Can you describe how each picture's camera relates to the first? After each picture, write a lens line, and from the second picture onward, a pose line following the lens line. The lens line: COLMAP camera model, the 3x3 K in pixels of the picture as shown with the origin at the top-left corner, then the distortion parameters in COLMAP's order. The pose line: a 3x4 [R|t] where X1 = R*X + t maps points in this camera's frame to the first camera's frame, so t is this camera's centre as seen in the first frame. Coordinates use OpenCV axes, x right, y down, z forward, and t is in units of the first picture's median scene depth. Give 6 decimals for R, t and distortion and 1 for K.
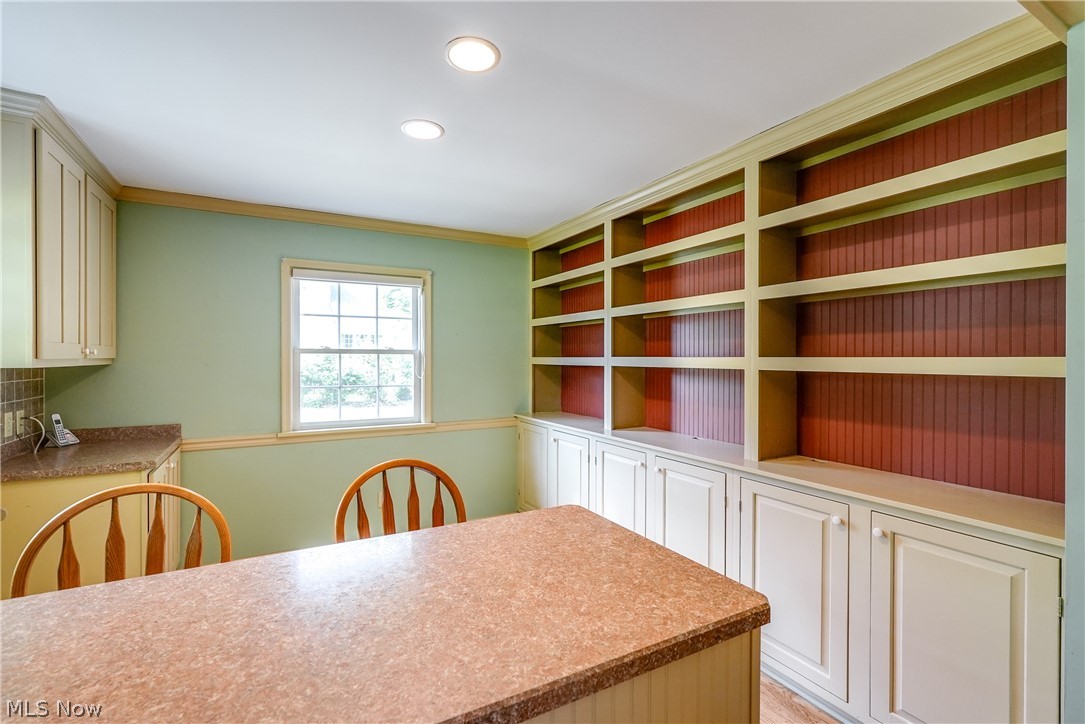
lens RADIAL K [[501.5, 0, 536.2], [0, 501.5, 359.2], [0, 0, 1]] dist [0.017263, 0.001611]
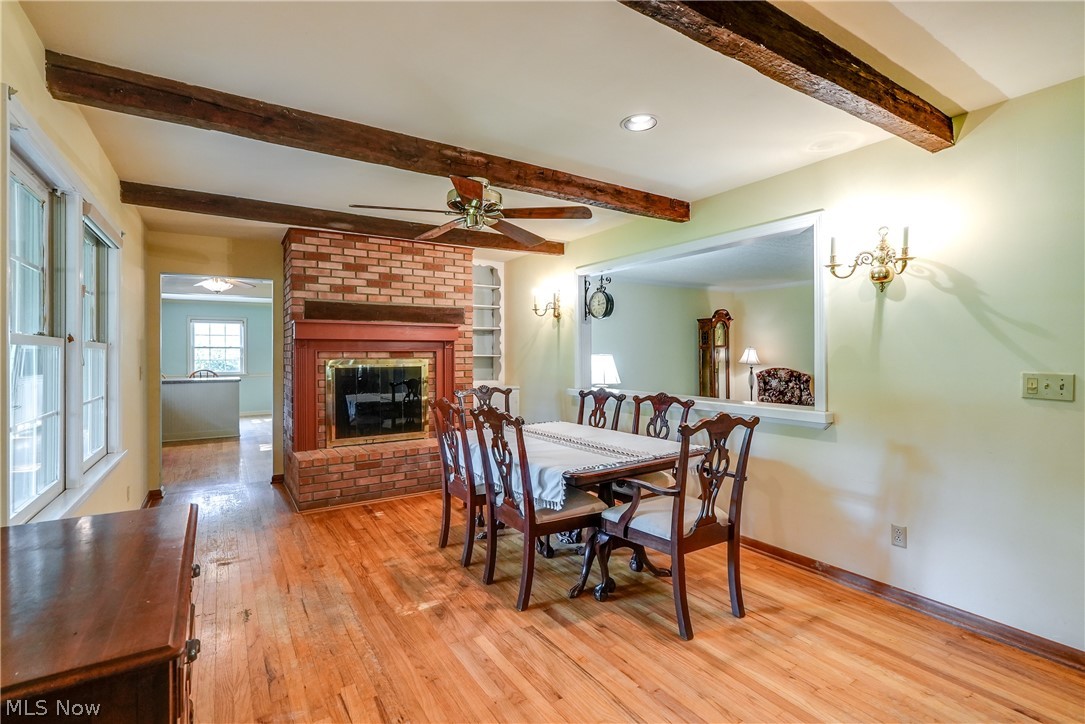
lens RADIAL K [[501.5, 0, 548.2], [0, 501.5, 351.6], [0, 0, 1]] dist [0.017263, 0.001611]
pose [[0.995936, 0.000845, 0.090064, 1.225156], [-0.000478, 0.999991, -0.004099, 0.018467], [-0.090067, 0.004039, 0.995928, -1.972245]]
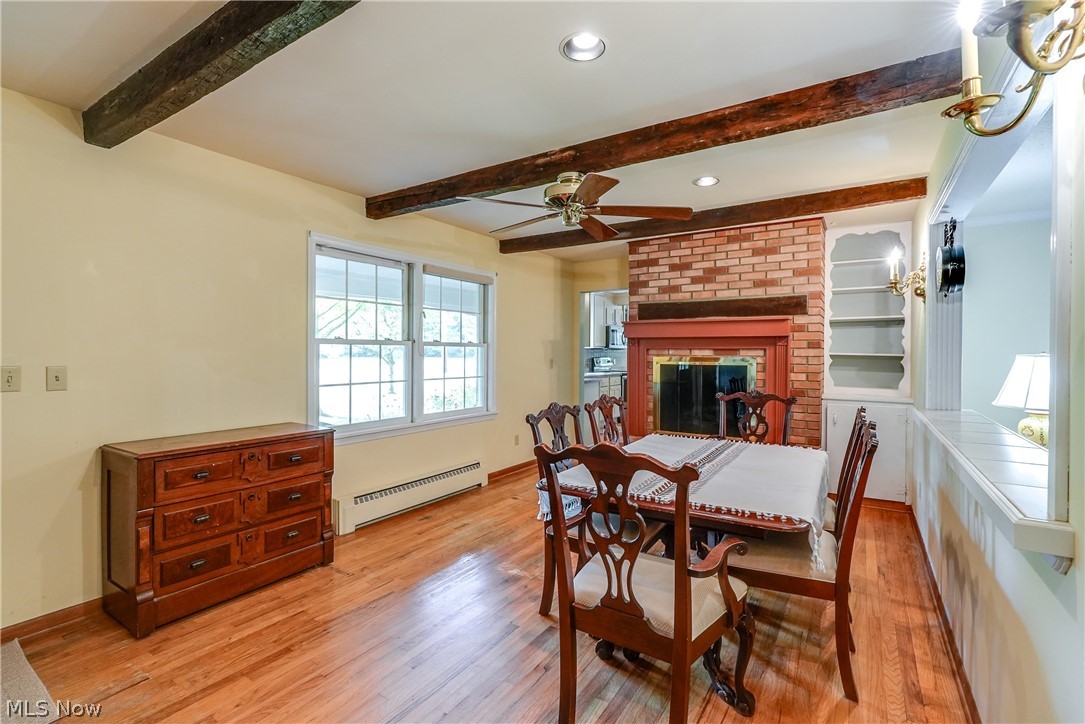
lens RADIAL K [[501.5, 0, 541.1], [0, 501.5, 354.5], [0, 0, 1]] dist [0.017263, 0.001611]
pose [[0.489387, 0.012620, -0.871975, 1.825837], [-0.007232, 0.999920, 0.010412, 0.017285], [0.872037, 0.001211, 0.489439, -1.612515]]
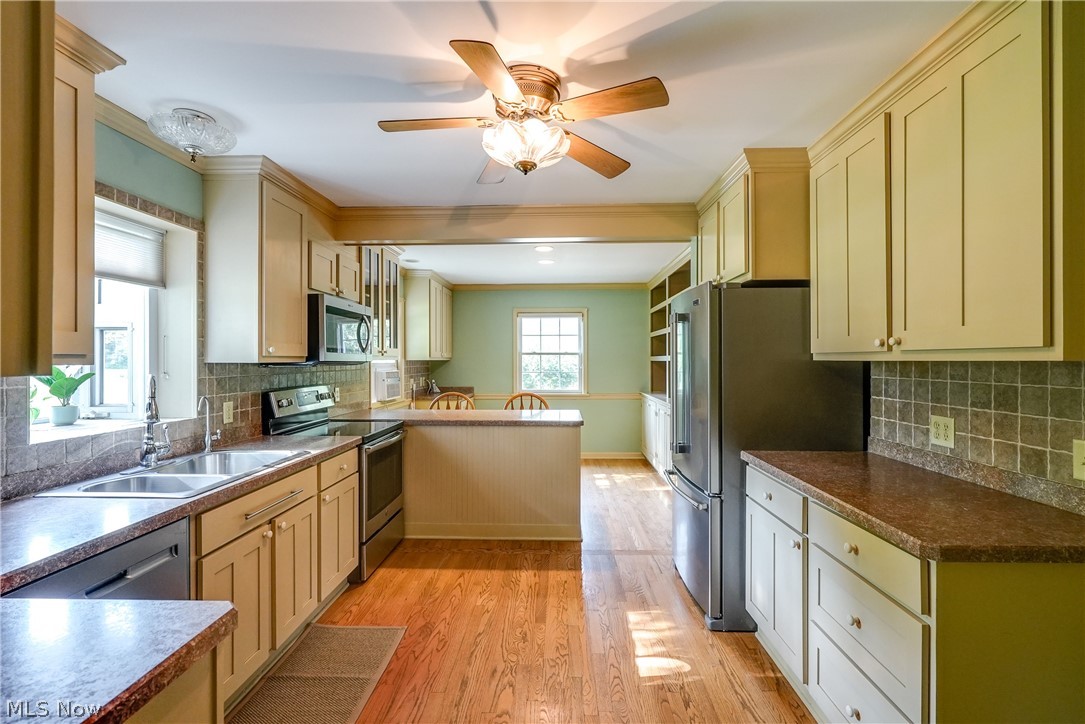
lens RADIAL K [[501.5, 0, 534.4], [0, 501.5, 359.4], [0, 0, 1]] dist [0.017263, 0.001611]
pose [[0.857649, -0.001969, -0.514231, 0.552104], [0.002096, 0.999998, -0.000334, 0.006171], [0.514231, -0.000791, 0.857651, -0.631650]]
